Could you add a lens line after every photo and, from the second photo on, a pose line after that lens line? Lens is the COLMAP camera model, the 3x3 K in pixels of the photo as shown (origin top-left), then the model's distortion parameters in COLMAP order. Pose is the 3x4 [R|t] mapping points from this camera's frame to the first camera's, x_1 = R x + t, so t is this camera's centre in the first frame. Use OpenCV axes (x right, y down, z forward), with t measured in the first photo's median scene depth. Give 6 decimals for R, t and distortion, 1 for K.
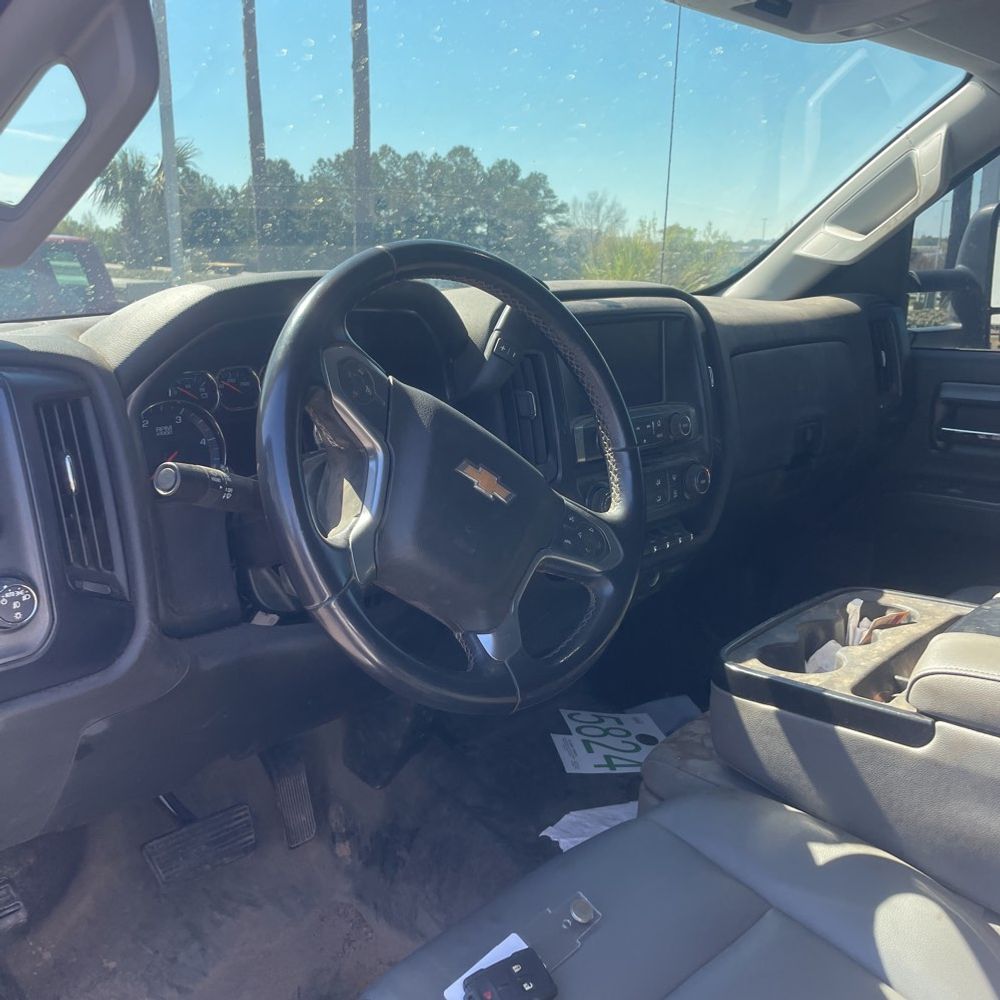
lens RADIAL K [[1012.7, 0, 494.0], [0, 1012.7, 498.3], [0, 0, 1]] dist [0.083292, -0.104300]
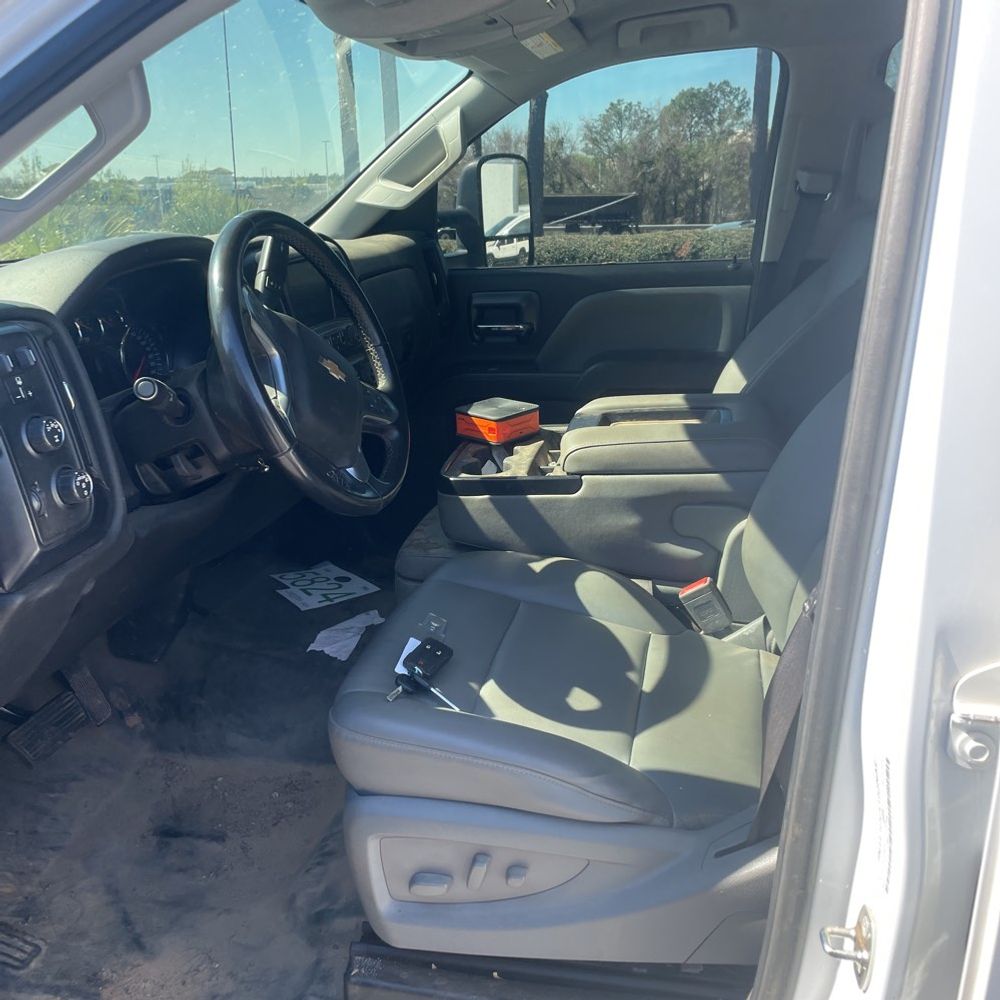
lens RADIAL K [[1012.7, 0, 494.0], [0, 1012.7, 498.3], [0, 0, 1]] dist [0.083292, -0.104300]
pose [[0.845283, -0.187011, 0.500523, -0.353263], [0.158174, 0.982344, 0.099910, 0.035282], [-0.510370, -0.005283, 0.859939, -0.256790]]
